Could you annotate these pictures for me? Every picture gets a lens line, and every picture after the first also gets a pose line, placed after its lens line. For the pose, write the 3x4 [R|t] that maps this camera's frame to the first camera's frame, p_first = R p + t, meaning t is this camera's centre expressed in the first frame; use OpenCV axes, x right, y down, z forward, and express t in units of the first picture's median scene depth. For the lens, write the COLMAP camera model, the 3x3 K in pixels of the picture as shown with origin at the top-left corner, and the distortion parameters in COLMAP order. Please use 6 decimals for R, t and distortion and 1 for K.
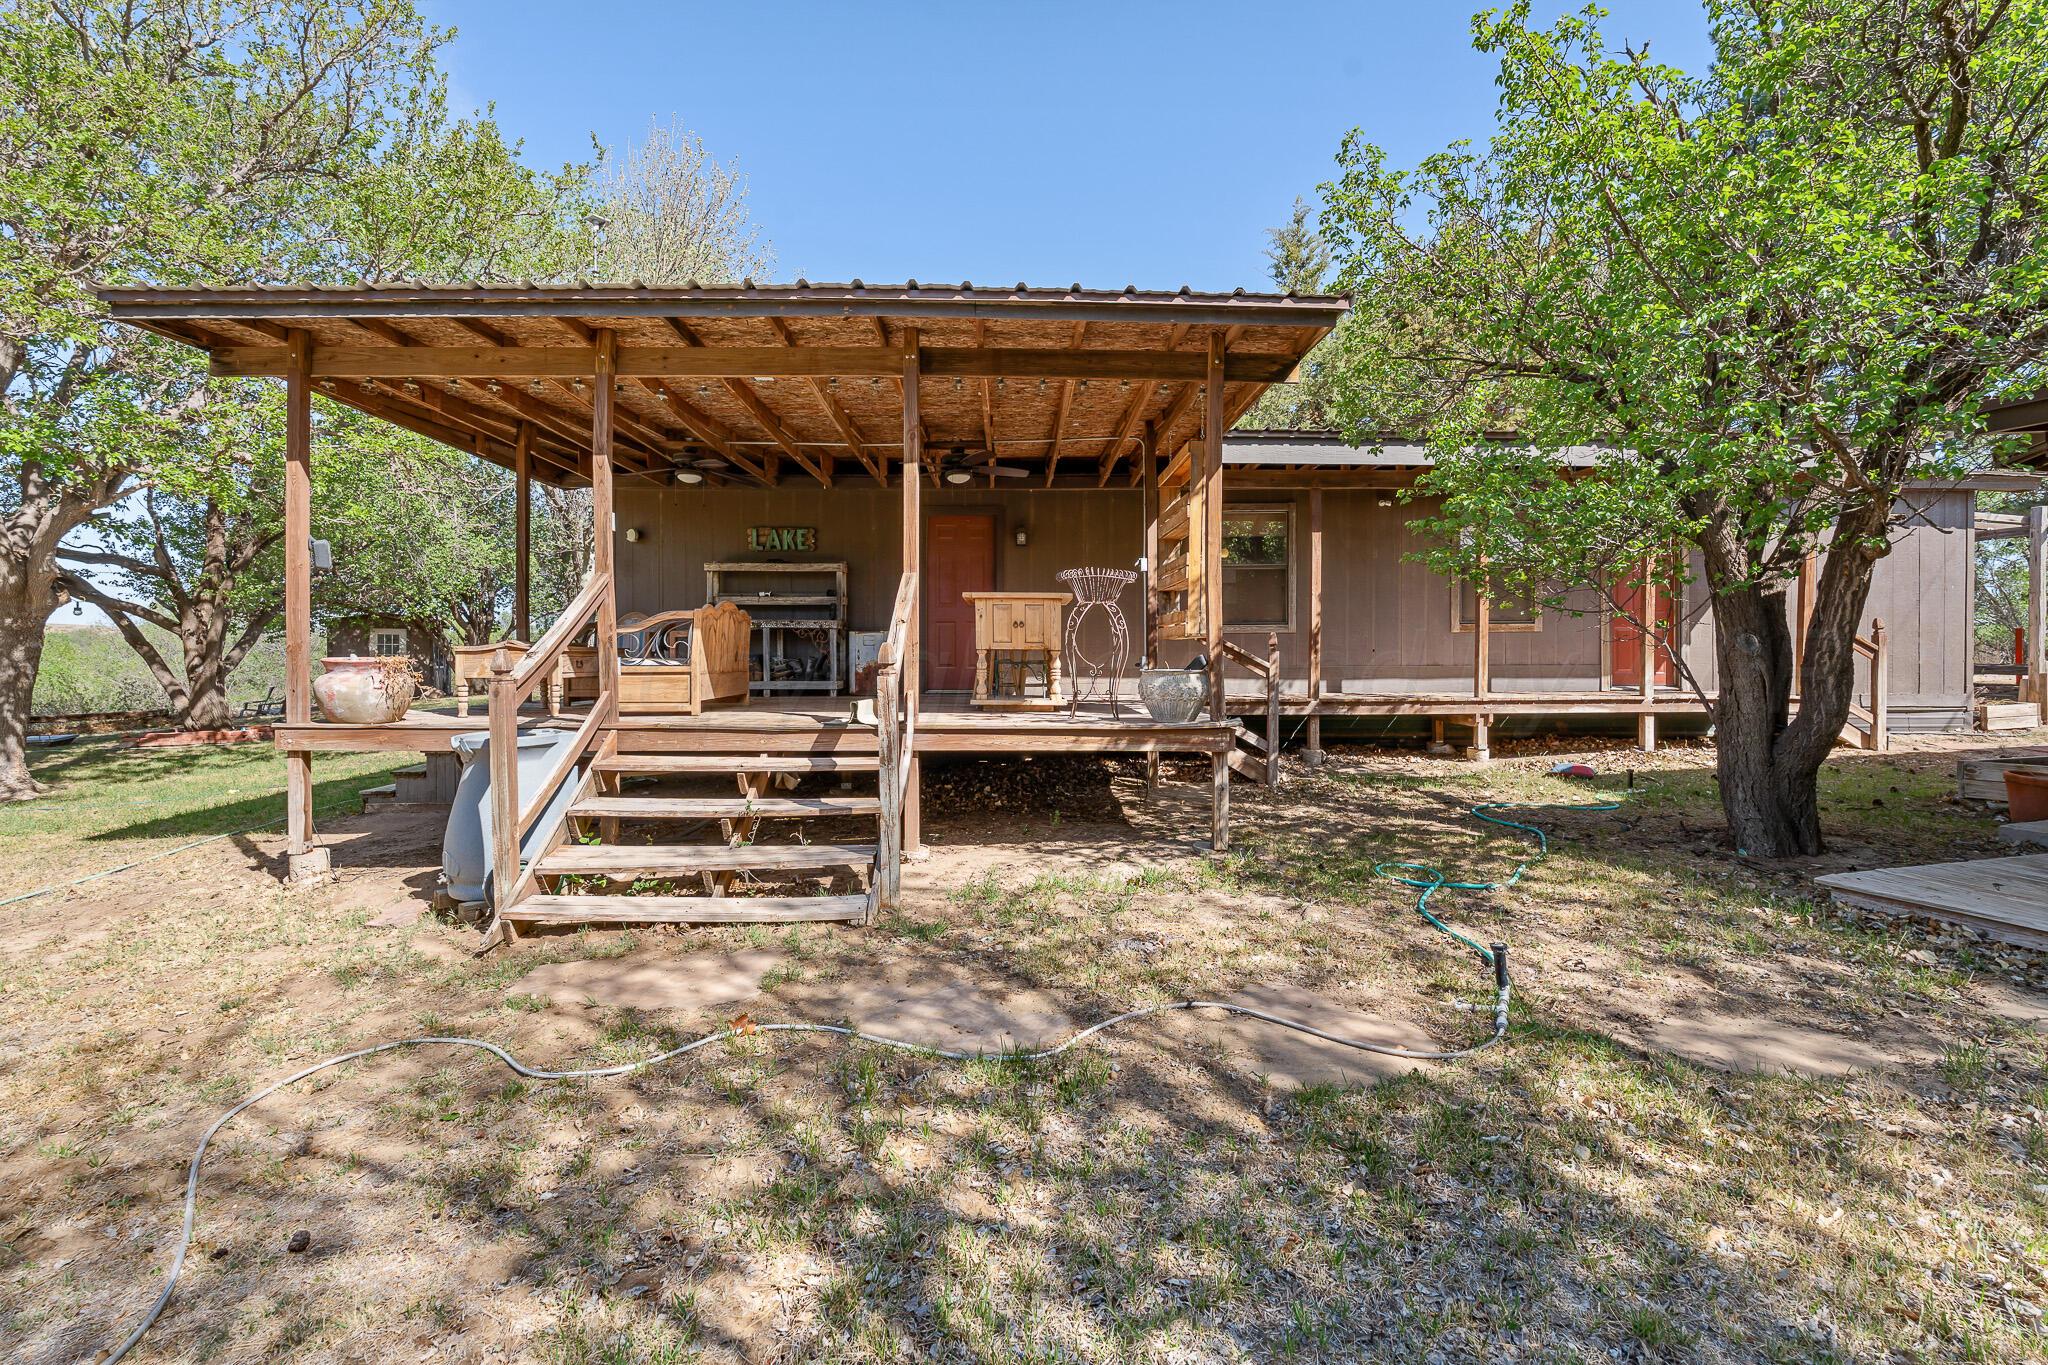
lens RADIAL K [[908.8, 0, 1024.2], [0, 908.8, 656.0], [0, 0, 1]] dist [0.000595, 0.000012]
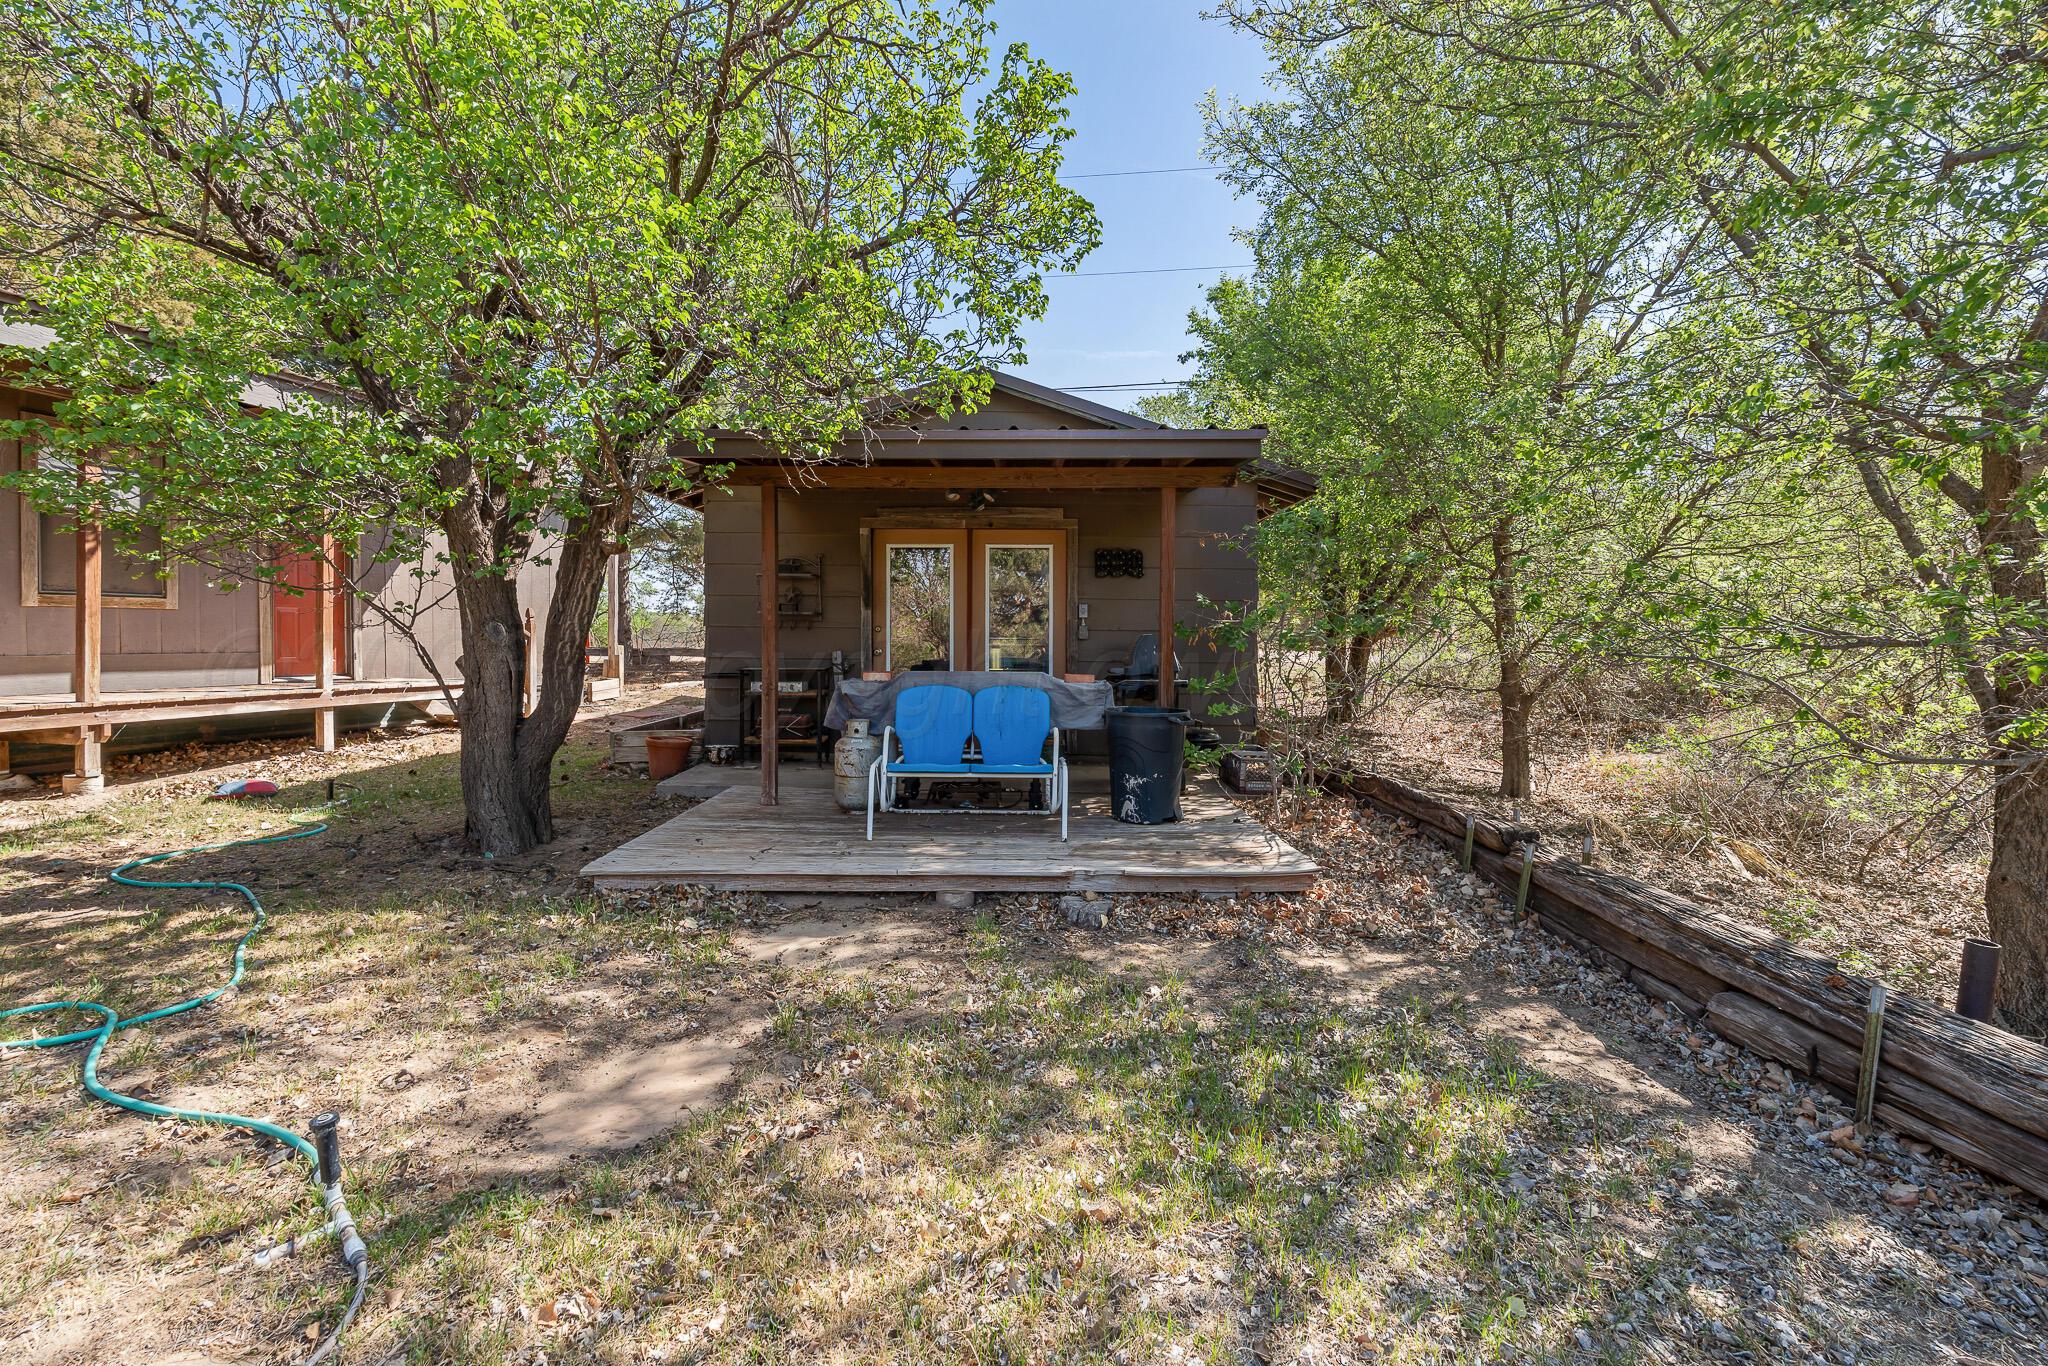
lens RADIAL K [[908.8, 0, 1024.2], [0, 908.8, 656.5], [0, 0, 1]] dist [0.000595, 0.000012]
pose [[0.258639, -0.013019, 0.965886, 0.023128], [-0.005700, 0.999871, 0.015004, -0.004848], [-0.965957, -0.009386, 0.258531, 0.178834]]
